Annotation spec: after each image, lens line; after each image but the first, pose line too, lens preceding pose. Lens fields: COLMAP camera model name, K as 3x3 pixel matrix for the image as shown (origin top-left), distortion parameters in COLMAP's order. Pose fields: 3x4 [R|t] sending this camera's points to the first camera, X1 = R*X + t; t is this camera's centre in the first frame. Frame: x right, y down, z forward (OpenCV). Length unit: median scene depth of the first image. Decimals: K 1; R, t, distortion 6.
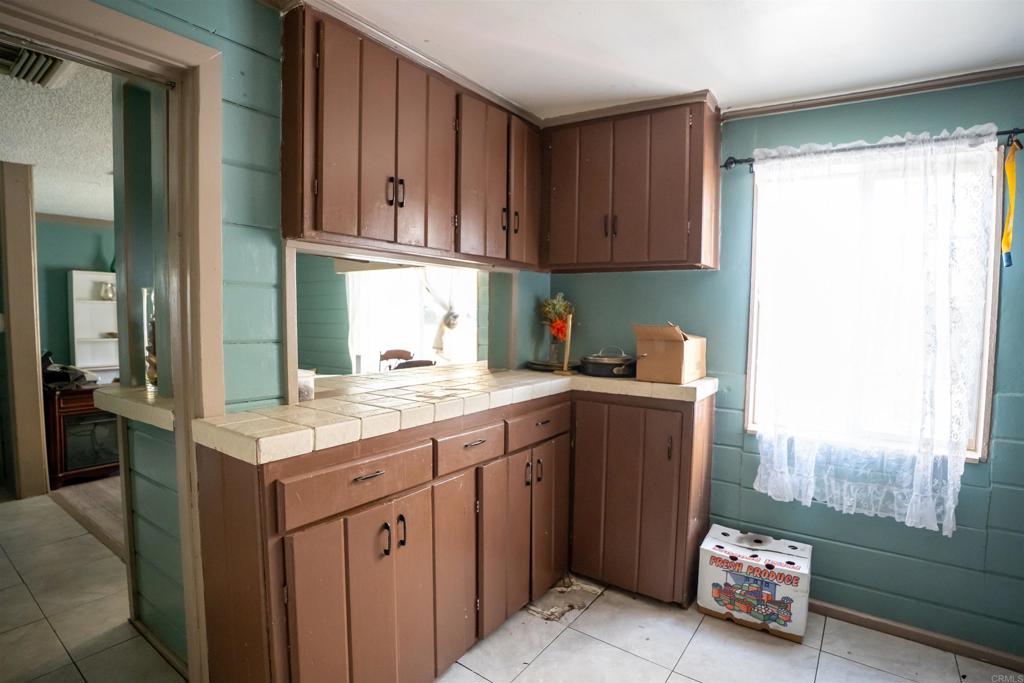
lens RADIAL K [[524.6, 0, 507.9], [0, 524.6, 342.2], [0, 0, 1]] dist [-0.065687, 0.014823]
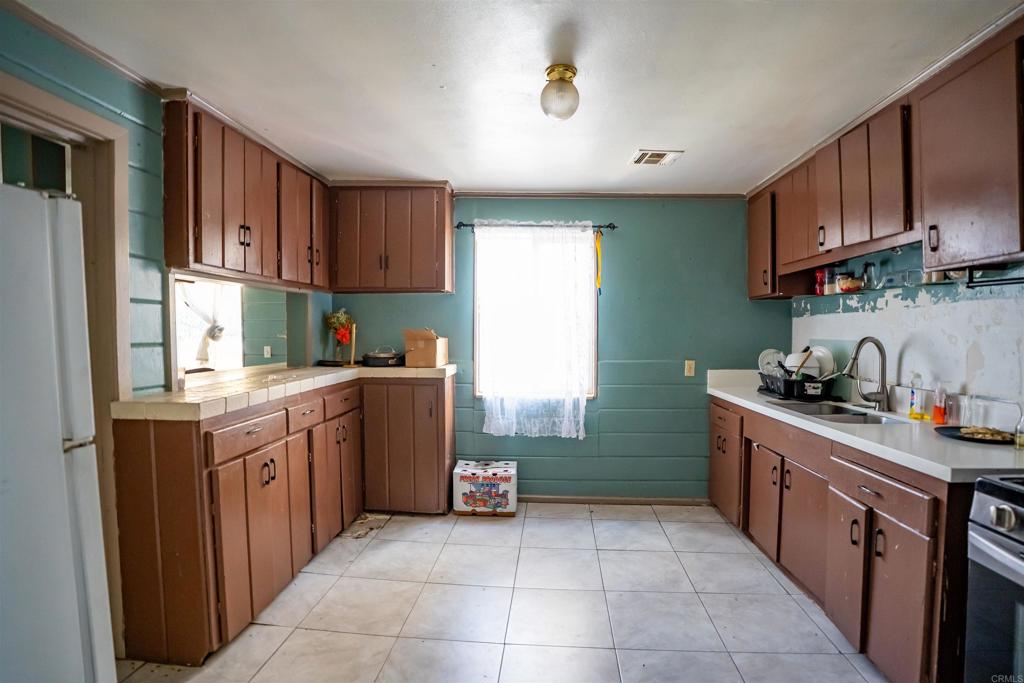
lens RADIAL K [[491.0, 0, 519.6], [0, 491.0, 344.3], [0, 0, 1]] dist [-0.042623, 0.008391]
pose [[0.852228, -0.032145, 0.522183, -0.223188], [0.041838, 0.999101, -0.006778, 0.033721], [-0.521496, 0.027623, 0.852807, -0.389231]]
